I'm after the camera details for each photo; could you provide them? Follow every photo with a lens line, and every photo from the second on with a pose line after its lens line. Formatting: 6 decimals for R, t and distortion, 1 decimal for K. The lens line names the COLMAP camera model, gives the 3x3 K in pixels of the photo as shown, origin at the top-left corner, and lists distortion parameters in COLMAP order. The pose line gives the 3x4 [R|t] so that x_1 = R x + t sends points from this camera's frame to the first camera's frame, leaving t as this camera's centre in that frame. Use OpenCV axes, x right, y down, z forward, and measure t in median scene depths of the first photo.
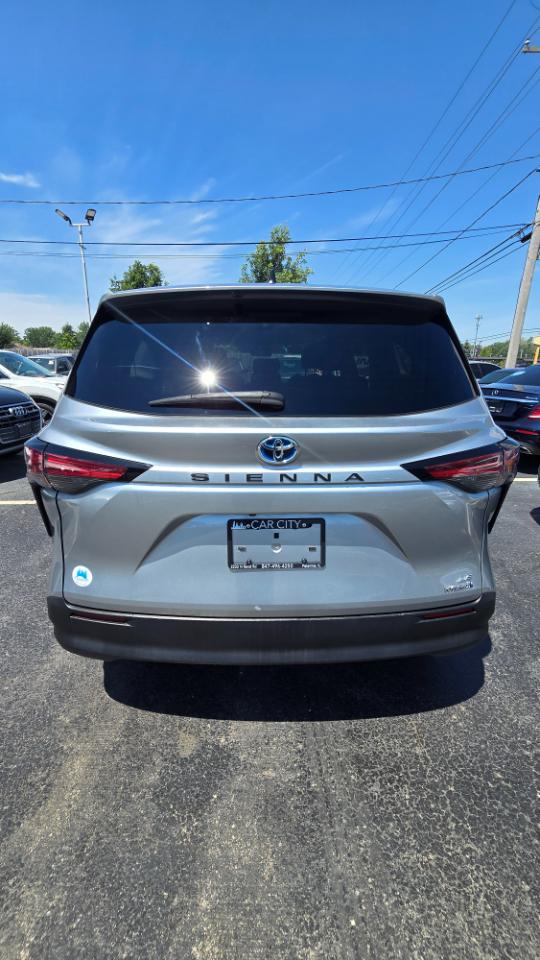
lens RADIAL K [[392.1, 0, 267.0], [0, 392.1, 482.1], [0, 0, 1]] dist [-0.013339, 0.005865]
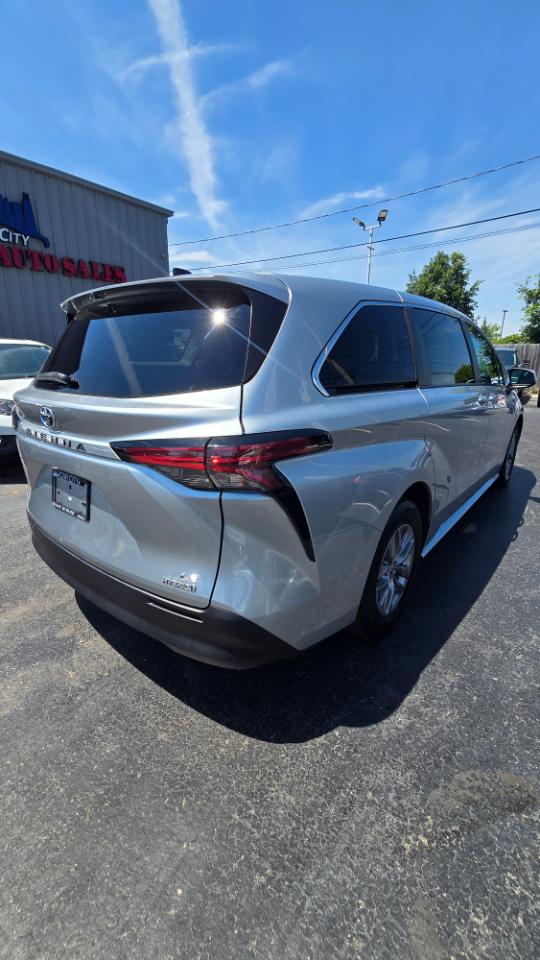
lens RADIAL K [[391.1, 0, 267.0], [0, 391.1, 481.2], [0, 0, 1]] dist [-0.005338, 0.000075]
pose [[0.755326, 0.190310, -0.627108, 1.259557], [-0.184534, 0.979951, 0.075125, -0.092591], [0.628832, 0.058979, 0.775301, 0.403924]]
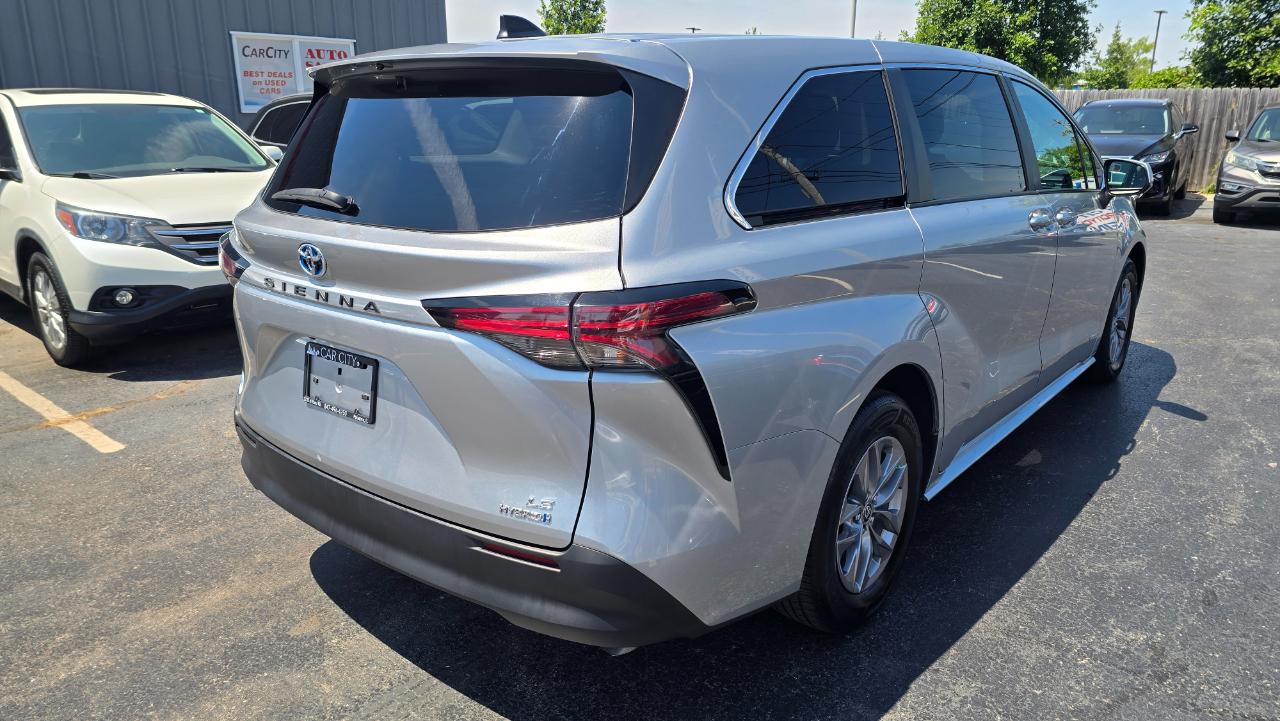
lens RADIAL K [[854.6, 0, 648.9], [0, 854.6, 356.1], [0, 0, 1]] dist [0.055076, -0.053613]
pose [[0.758422, 0.168835, -0.629517, 1.541330], [-0.182193, 0.982280, 0.043945, -0.081734], [0.625781, 0.081365, 0.775743, 0.036919]]
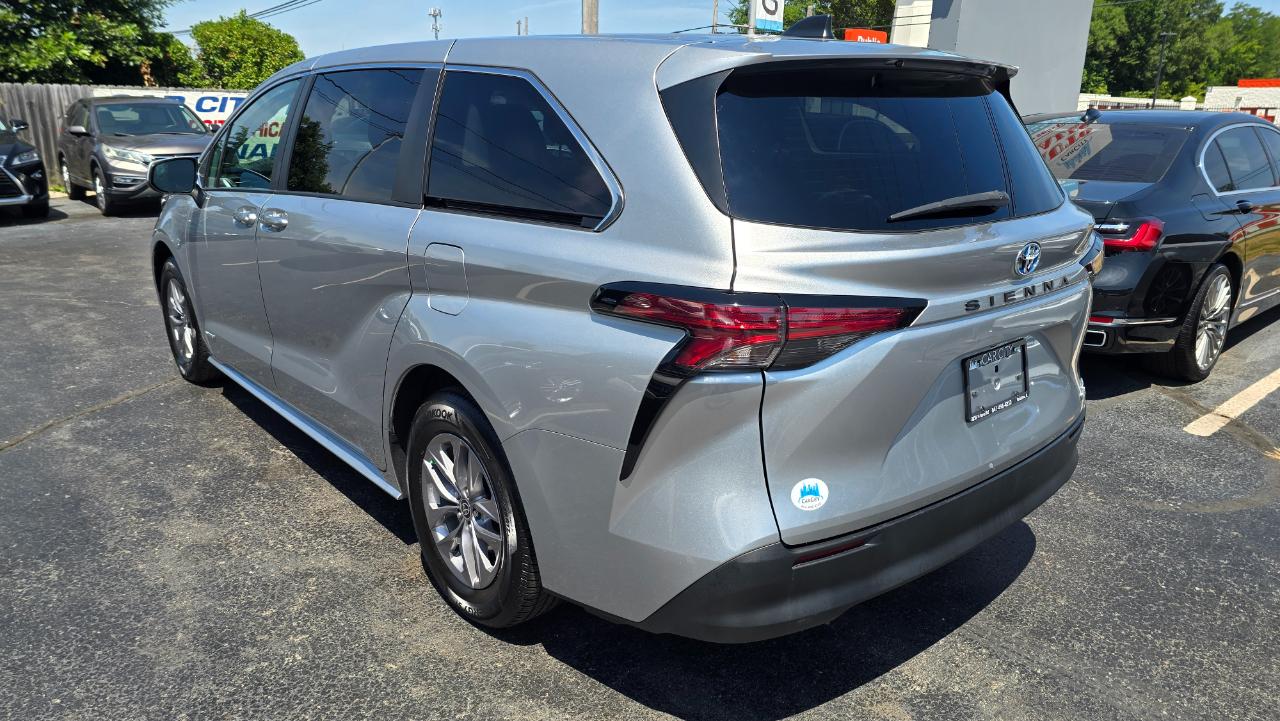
lens RADIAL K [[856.8, 0, 634.2], [0, 856.8, 361.0], [0, 0, 1]] dist [0.049001, -0.042994]
pose [[0.775798, -0.178416, 0.605232, -1.570395], [0.182961, 0.981590, 0.054839, -0.108207], [-0.603874, 0.068190, 0.794158, 0.040546]]
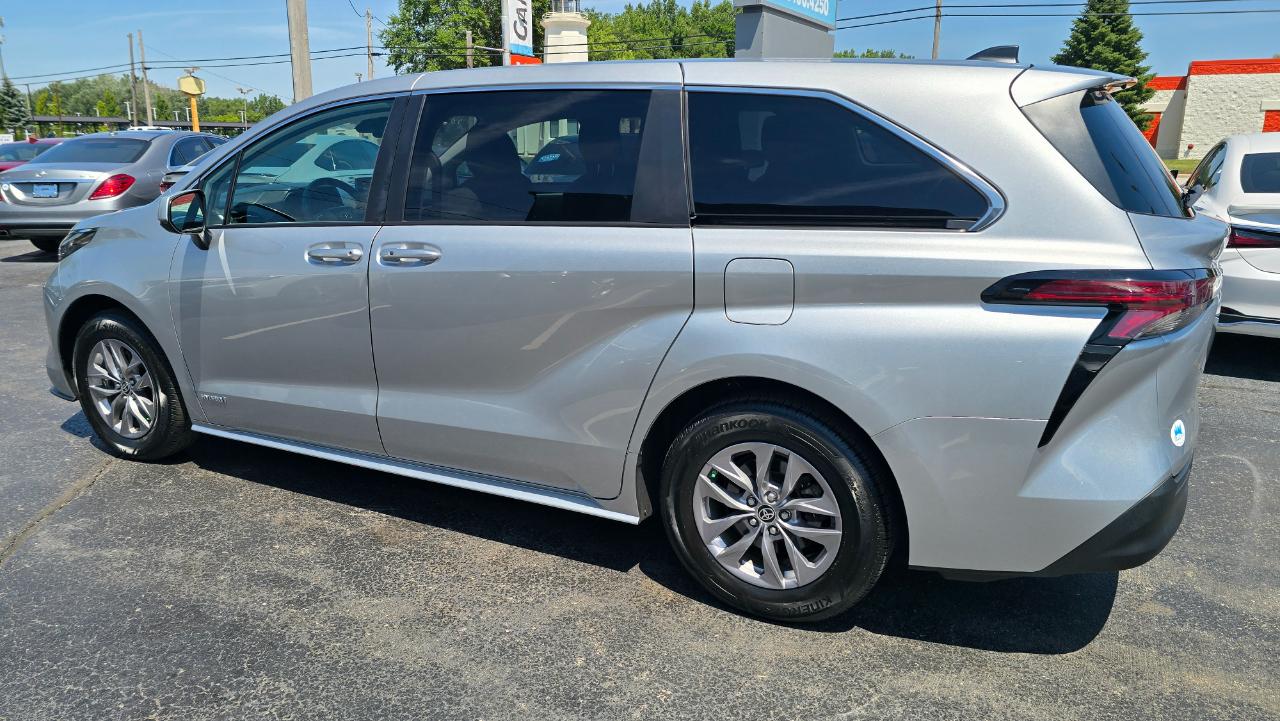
lens RADIAL K [[852.7, 0, 633.5], [0, 852.7, 357.6], [0, 0, 1]] dist [0.069510, -0.067629]
pose [[0.469179, -0.231375, 0.852254, -2.536160], [0.263772, 0.957729, 0.114799, -0.409896], [-0.842790, 0.170940, 0.510376, 1.046133]]
